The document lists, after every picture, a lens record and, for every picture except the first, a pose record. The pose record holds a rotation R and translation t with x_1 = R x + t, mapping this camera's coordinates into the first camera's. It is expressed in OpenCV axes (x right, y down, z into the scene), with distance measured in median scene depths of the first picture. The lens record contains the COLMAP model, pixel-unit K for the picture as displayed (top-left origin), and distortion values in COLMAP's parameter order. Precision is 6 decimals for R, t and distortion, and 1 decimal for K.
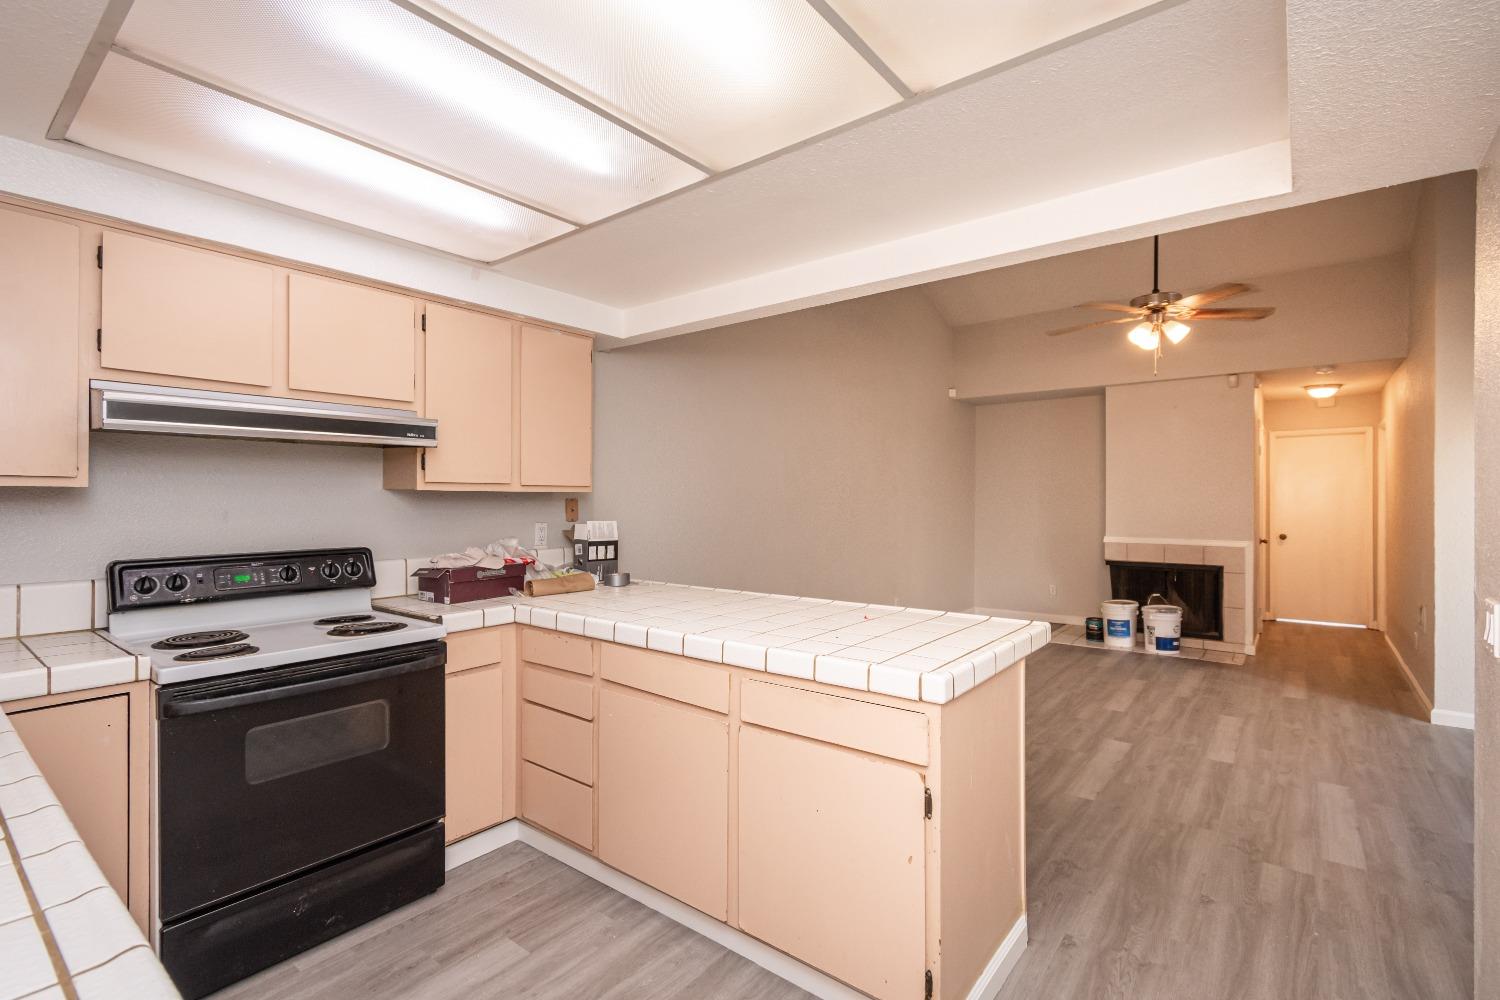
lens RADIAL K [[687.6, 0, 754.6], [0, 687.6, 500.0], [0, 0, 1]] dist [0.004323, 0.000114]
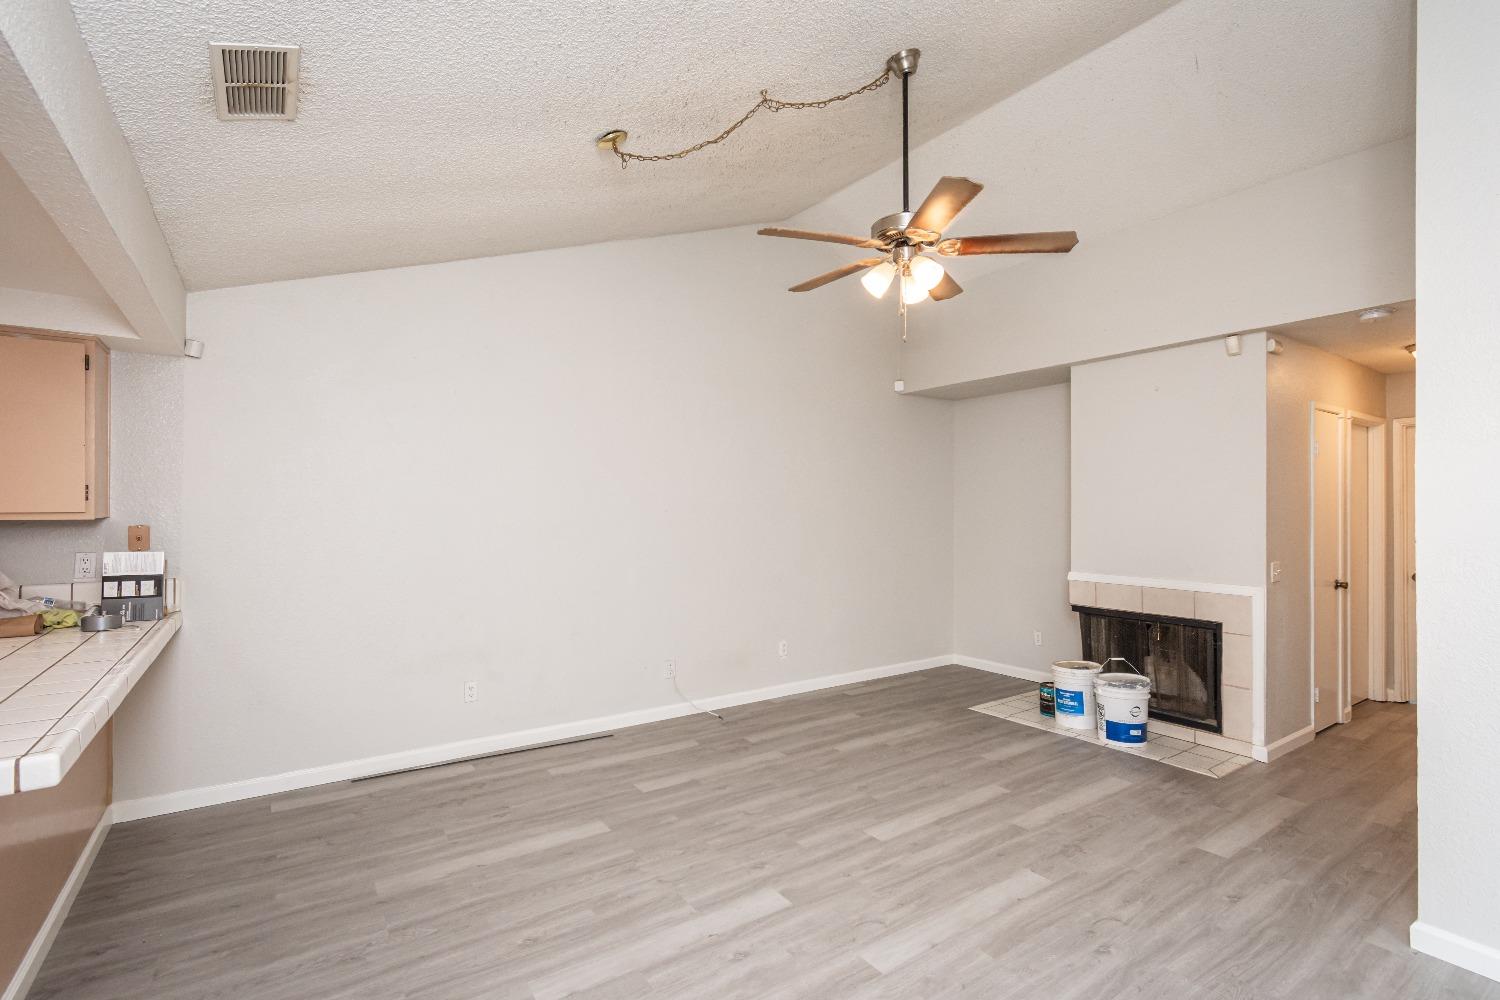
lens RADIAL K [[687.6, 0, 754.2], [0, 687.6, 511.0], [0, 0, 1]] dist [0.004323, 0.000114]
pose [[0.956251, -0.000125, -0.292547, 0.955843], [-0.000382, 0.999999, -0.001676, -0.024119], [0.292546, 0.001715, 0.956250, 0.492653]]
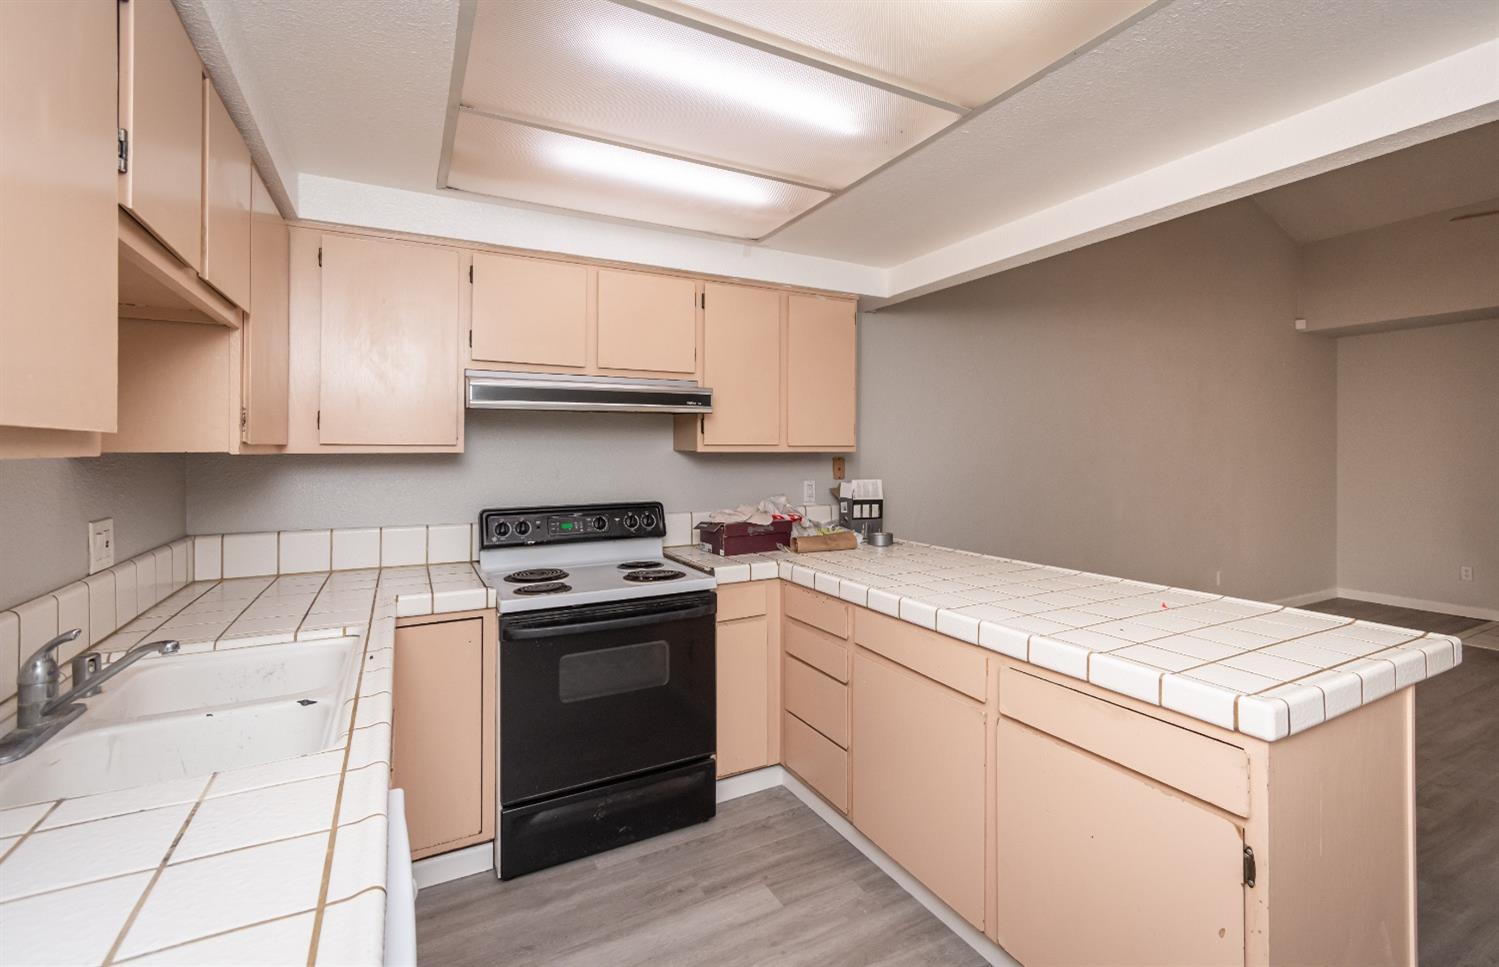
lens RADIAL K [[660.0, 0, 763.0], [0, 660.0, 448.2], [0, 0, 1]] dist [0.004021, 0.000278]
pose [[0.918637, -0.002127, -0.395096, 0.026909], [0.000630, 0.999992, -0.003919, -0.015281], [0.395101, 0.003351, 0.918631, 0.058471]]
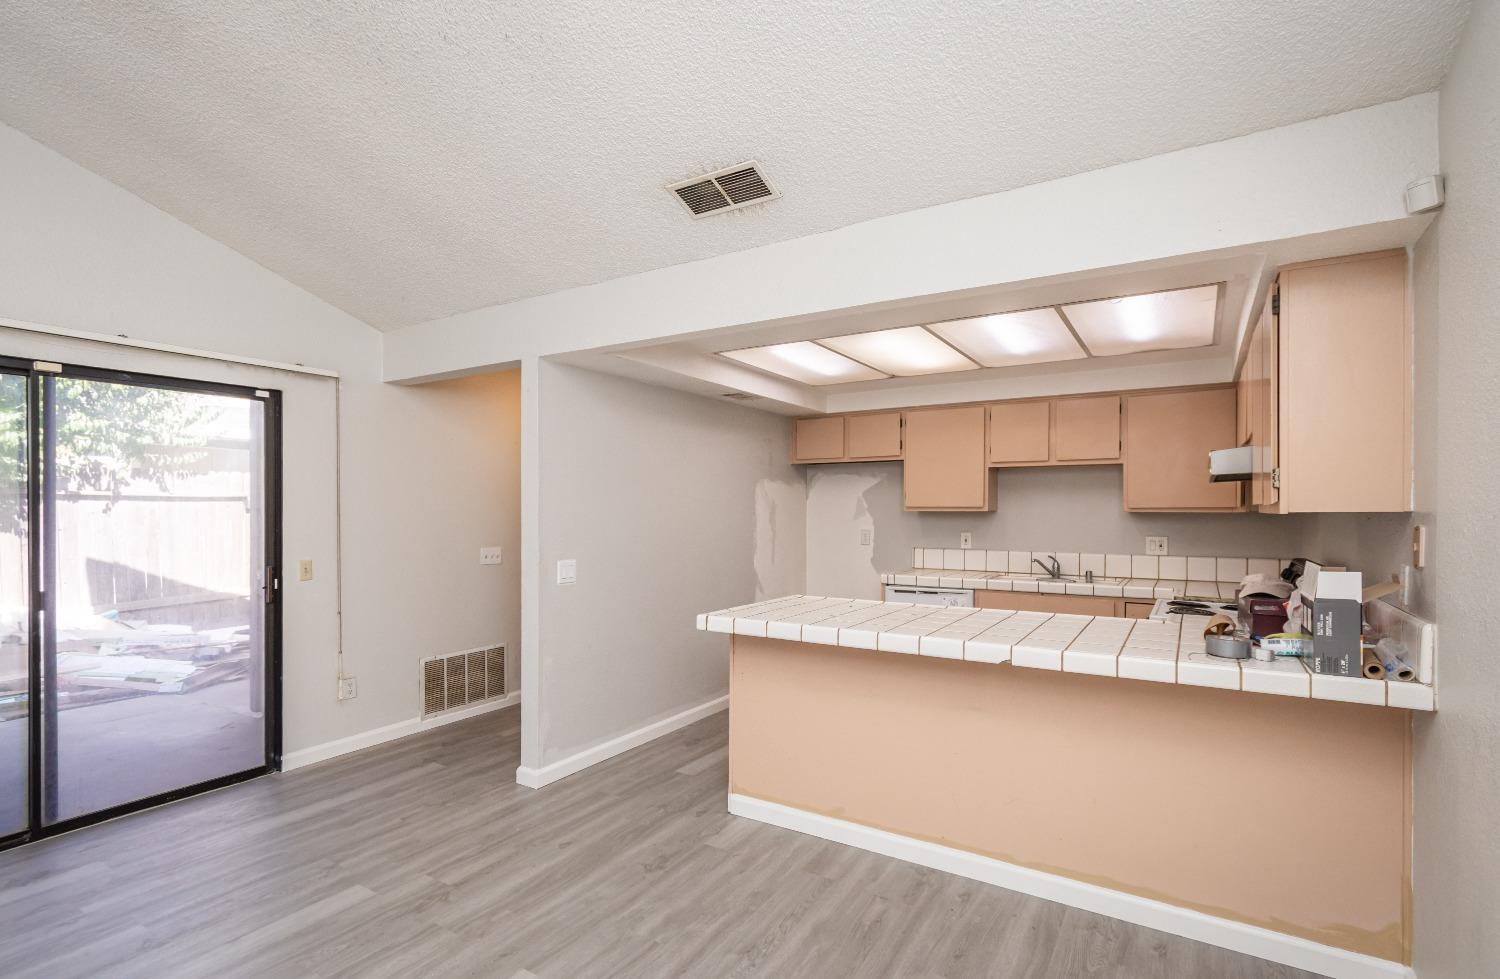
lens RADIAL K [[702.4, 0, 780.3], [0, 702.4, 516.6], [0, 0, 1]] dist [0.004875, -0.001297]
pose [[-0.990356, -0.001486, -0.138537, 0.370679], [-0.003170, 0.999924, 0.011936, -0.017478], [0.138509, 0.012260, -0.990285, 1.886091]]
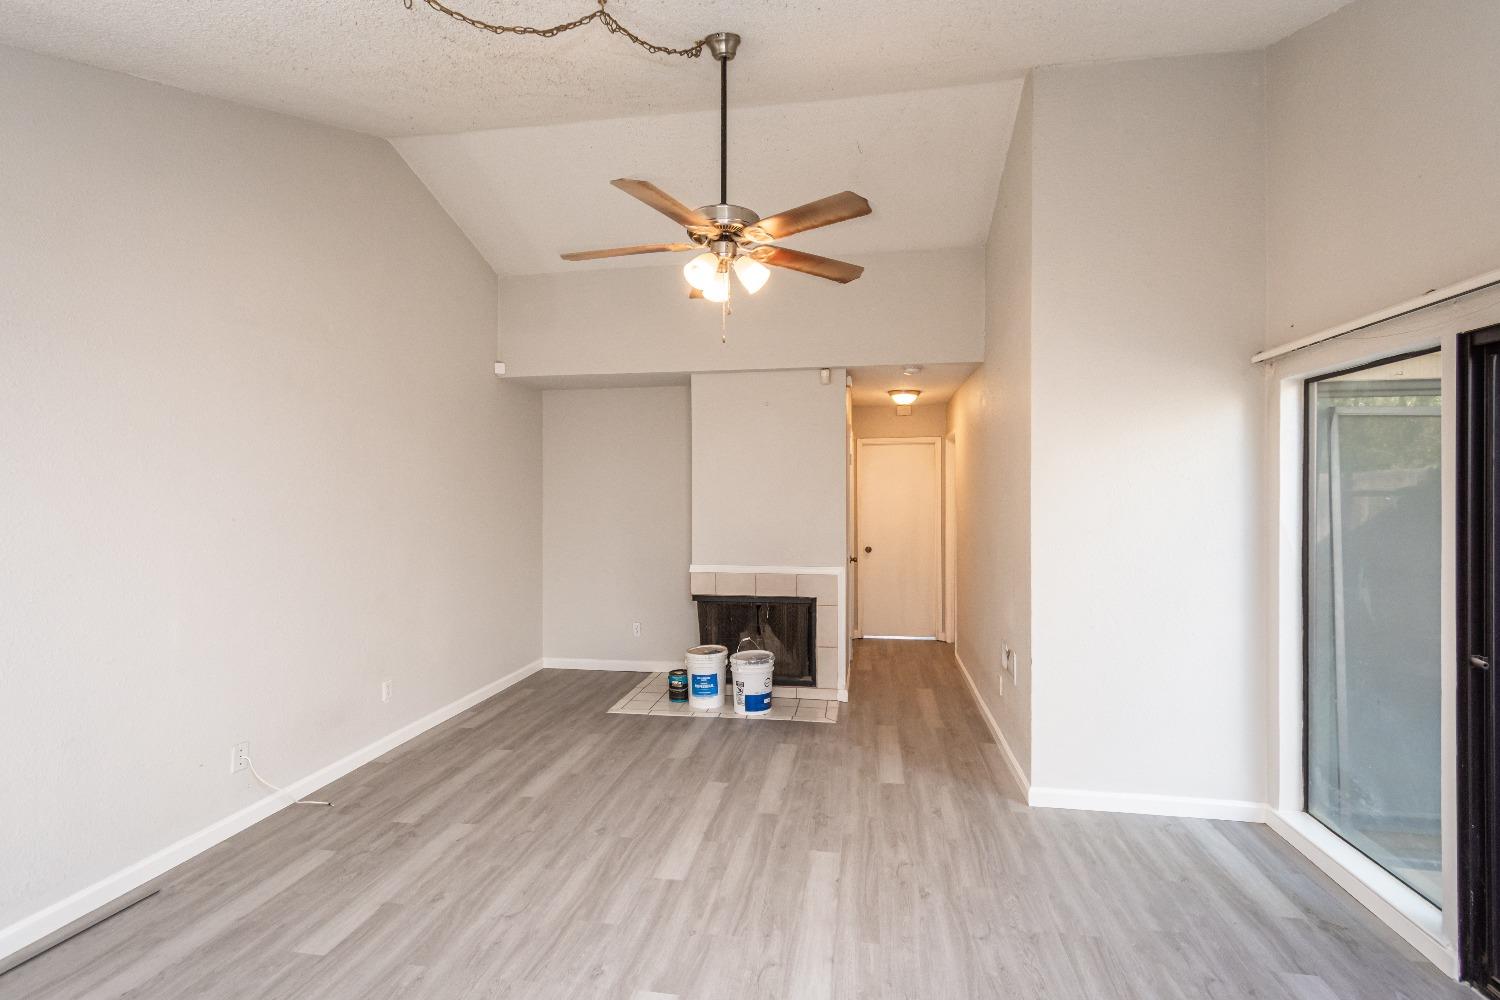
lens RADIAL K [[687.6, 0, 749.0], [0, 687.6, 500.7], [0, 0, 1]] dist [0.004323, 0.000114]
pose [[0.878535, -0.008159, 0.477608, 0.457963], [0.005071, 0.999957, 0.007754, -0.061669], [-0.477651, -0.004390, 0.878539, 0.664336]]
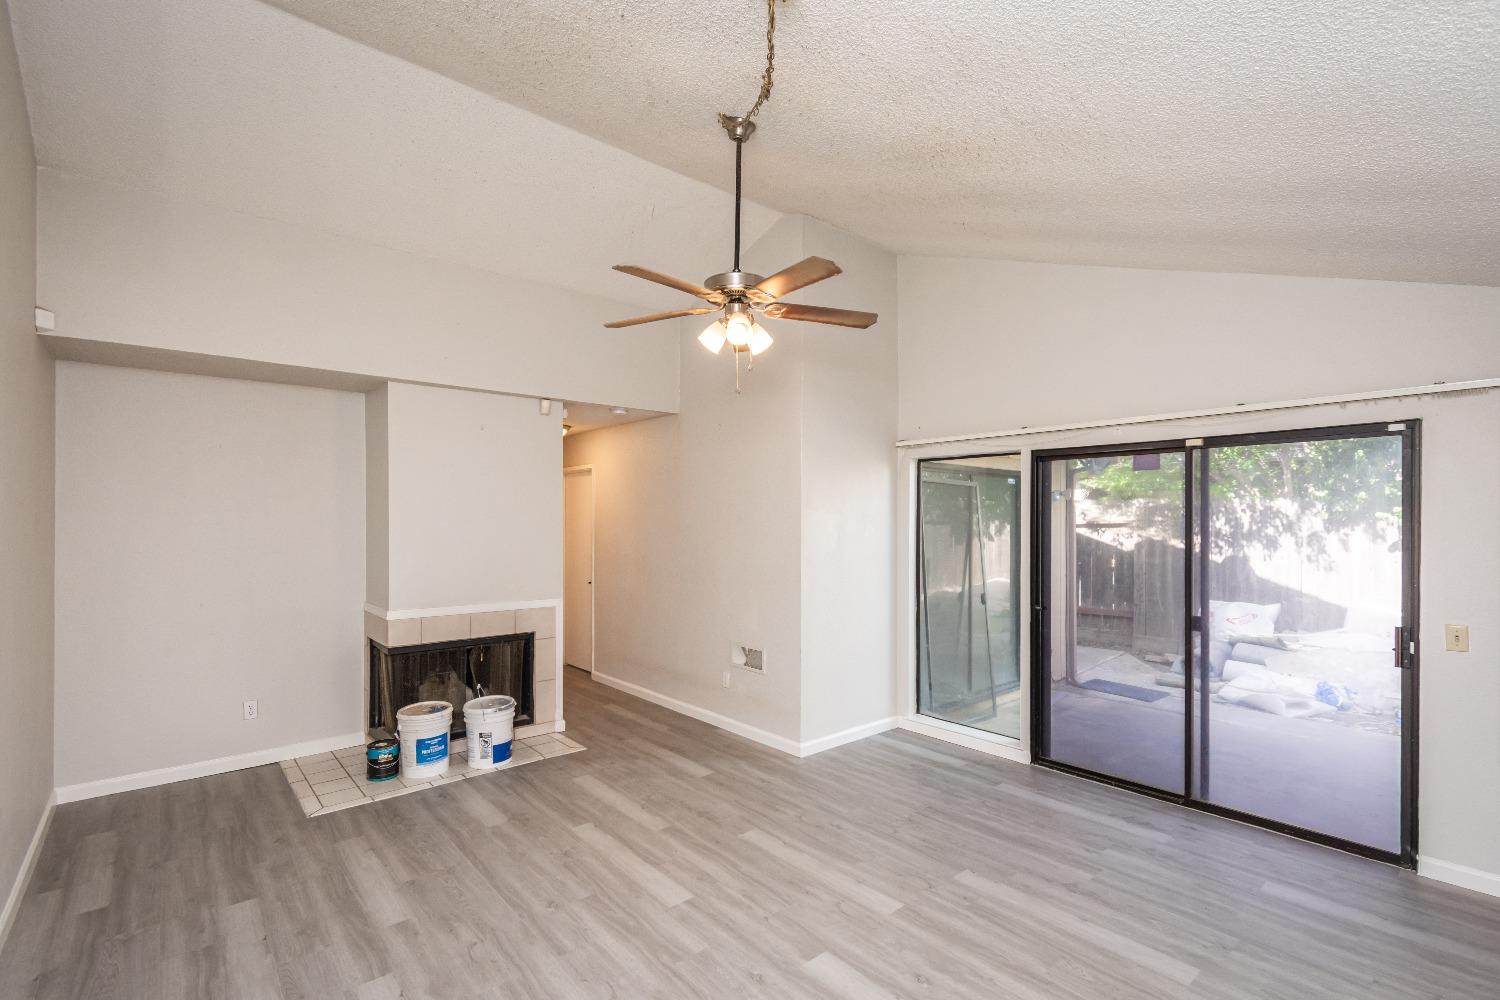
lens RADIAL K [[687.6, 0, 751.0], [0, 687.6, 523.3], [0, 0, 1]] dist [0.004323, 0.000114]
pose [[0.193083, -0.005179, 0.981169, -0.147171], [0.002216, 0.999986, 0.004842, -0.077927], [-0.981180, 0.001240, 0.193092, 1.278628]]
